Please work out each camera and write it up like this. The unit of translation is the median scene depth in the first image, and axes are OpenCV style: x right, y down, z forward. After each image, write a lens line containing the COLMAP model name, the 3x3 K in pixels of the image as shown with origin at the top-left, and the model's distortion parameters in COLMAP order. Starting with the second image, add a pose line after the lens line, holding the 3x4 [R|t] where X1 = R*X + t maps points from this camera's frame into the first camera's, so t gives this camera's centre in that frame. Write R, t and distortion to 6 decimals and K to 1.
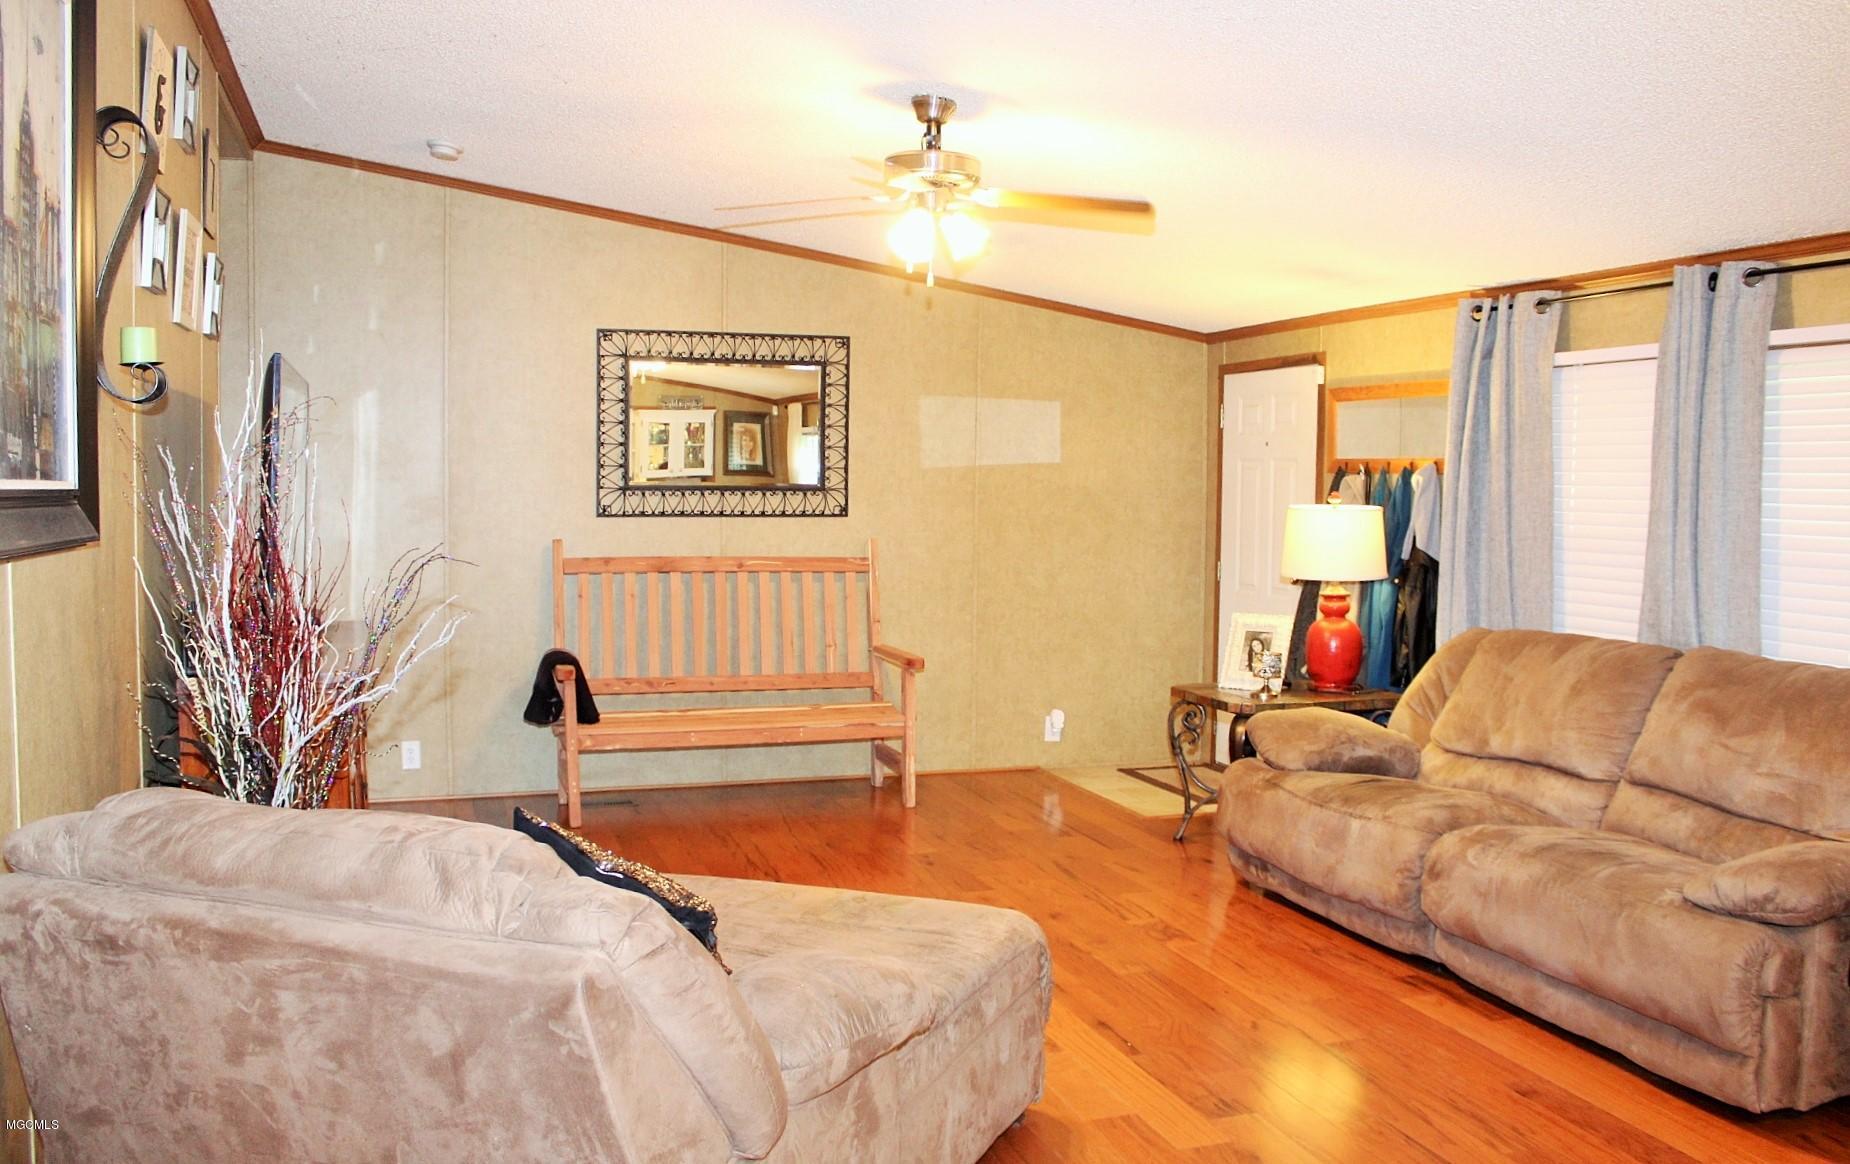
lens RADIAL K [[1574.8, 0, 904.9], [0, 1574.8, 590.4], [0, 0, 1]] dist [-0.175692, 0.153610]
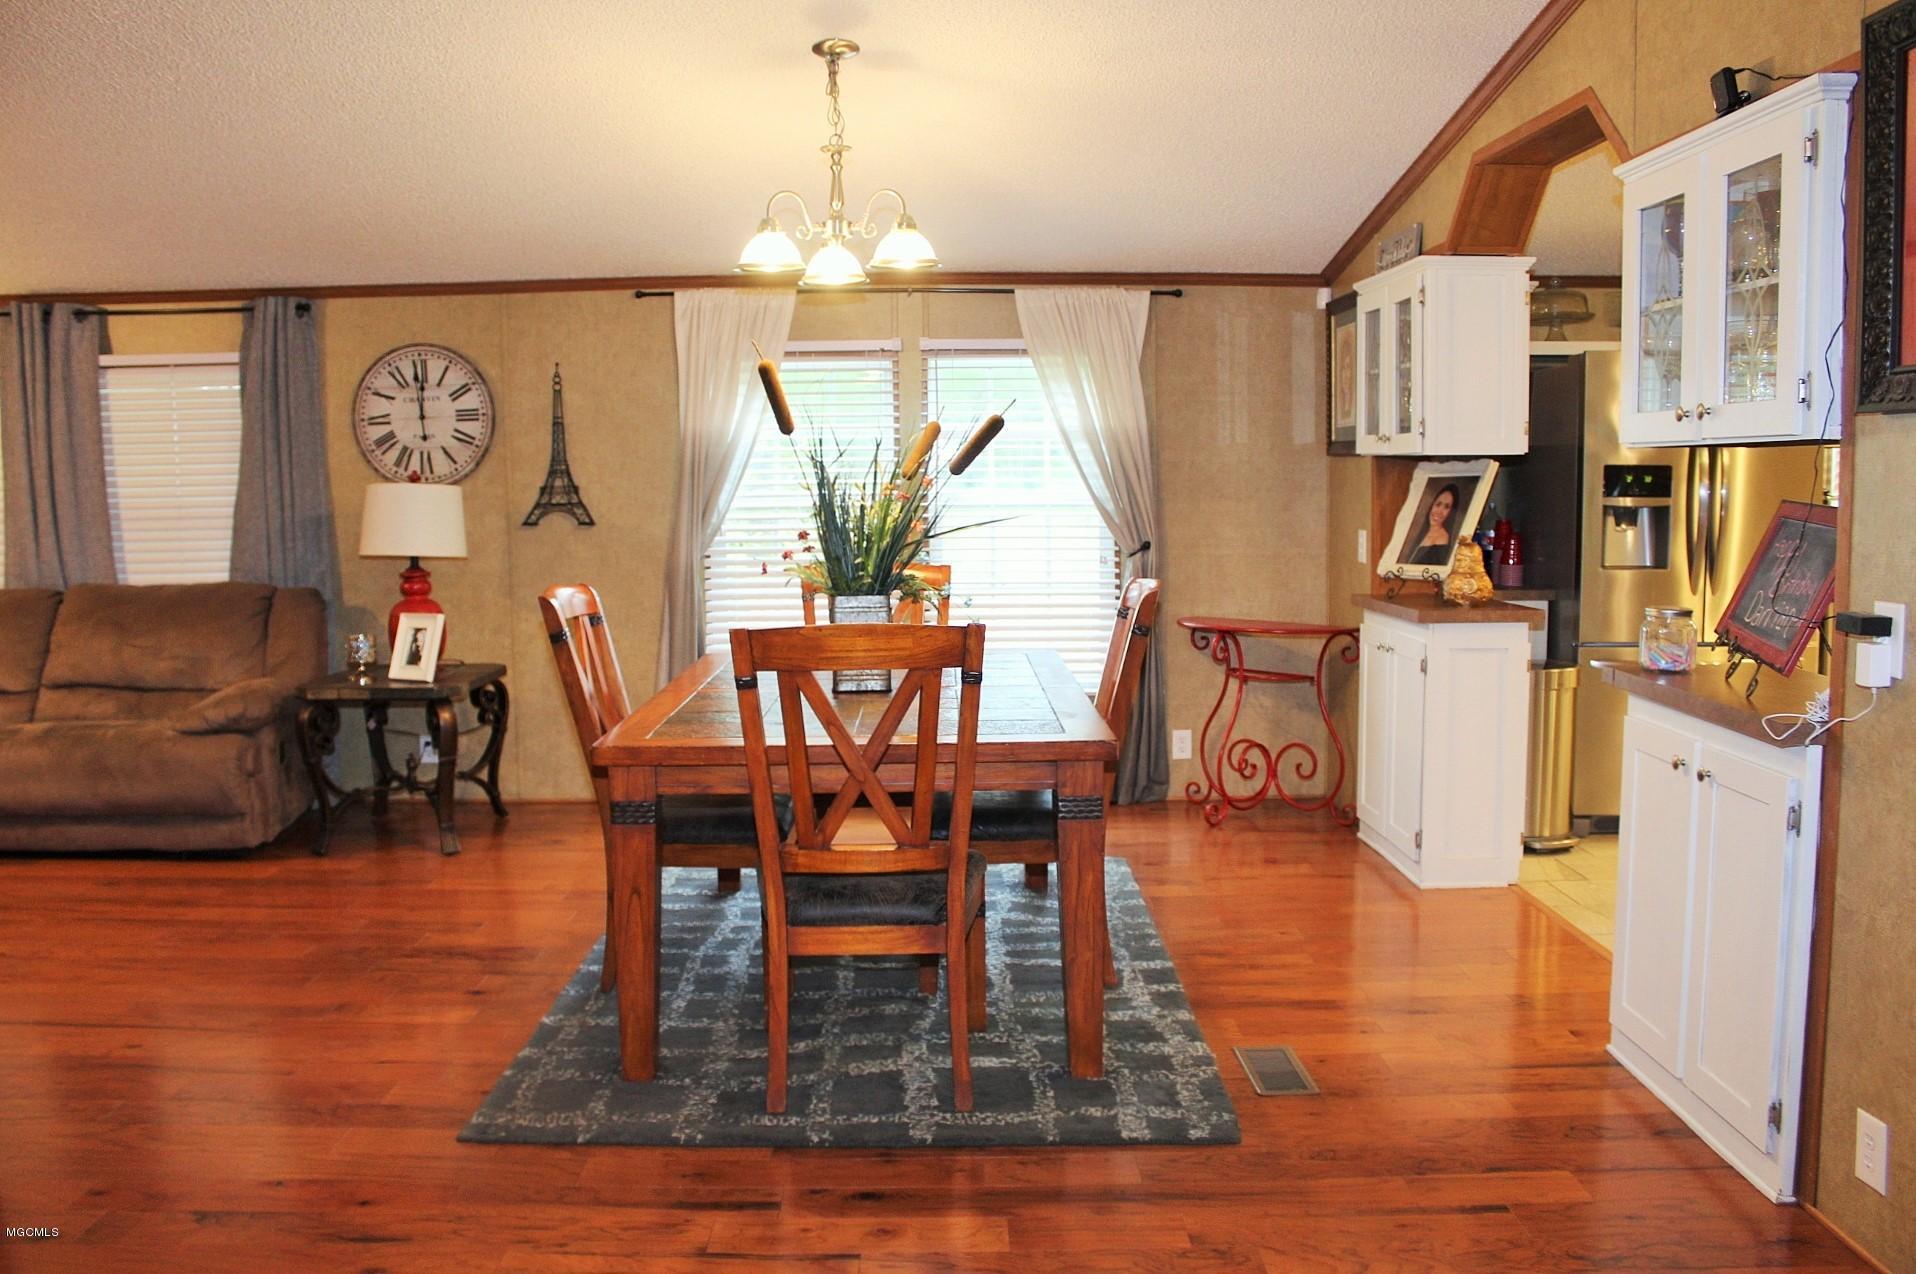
lens RADIAL K [[1572.2, 0, 947.4], [0, 1572.2, 646.7], [0, 0, 1]] dist [-0.170752, 0.152130]
pose [[0.305126, -0.121635, 0.944512, -0.402865], [0.082740, 0.991445, 0.100950, 0.015382], [-0.948711, 0.047346, 0.312580, -0.131907]]
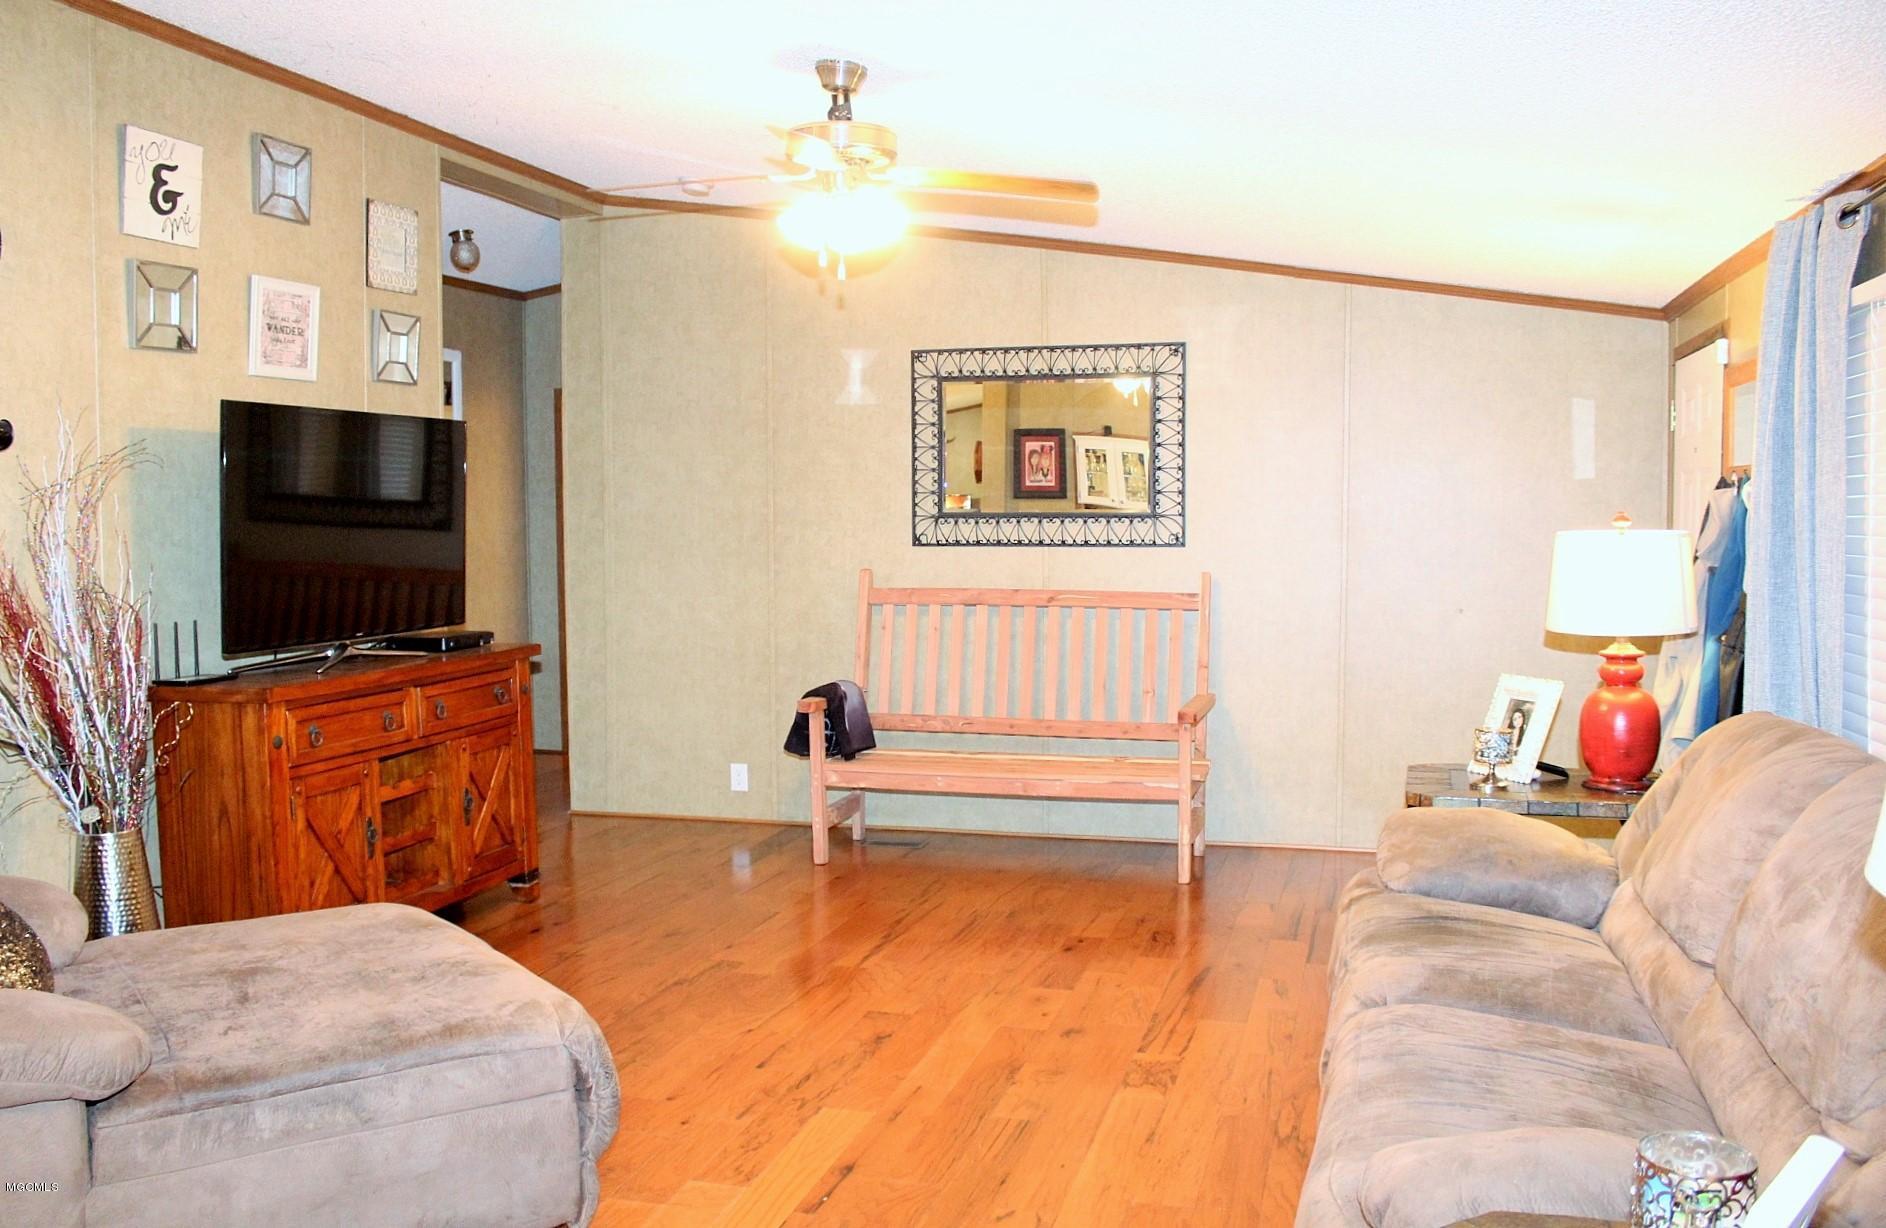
lens RADIAL K [[1573.8, 0, 933.8], [0, 1573.8, 616.1], [0, 0, 1]] dist [-0.158496, 0.128965]
pose [[0.830070, 0.024450, -0.557123, 0.405642], [-0.025806, 0.999652, 0.005421, -0.010797], [0.557062, 0.009877, 0.830412, 0.231682]]
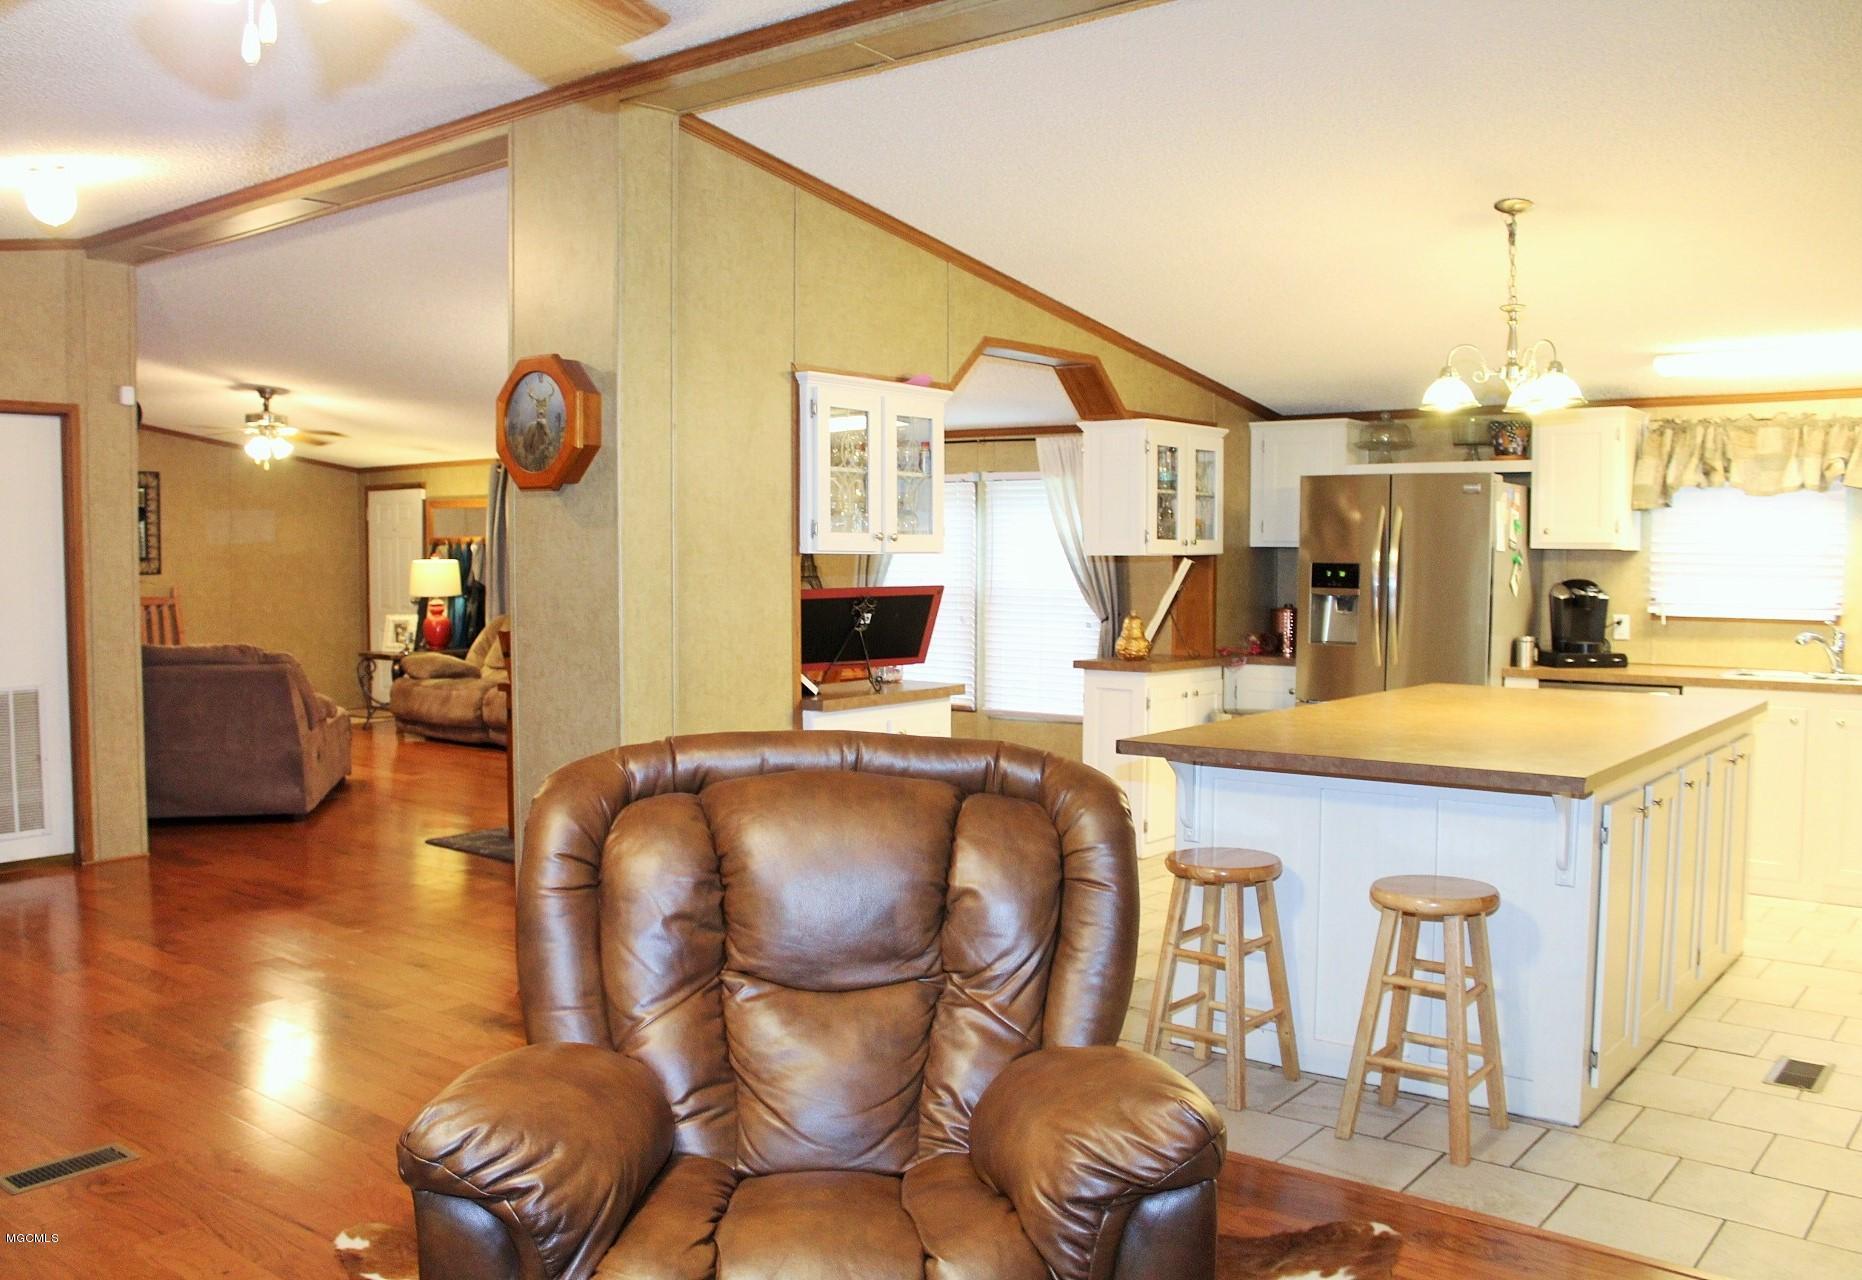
lens RADIAL K [[1577.9, 0, 895.6], [0, 1577.9, 643.0], [0, 0, 1]] dist [-0.169207, 0.152685]
pose [[0.838158, -0.042966, 0.543733, -0.339153], [0.047601, 0.998851, 0.005552, 0.072382], [-0.543347, 0.021229, 0.839240, -1.066392]]
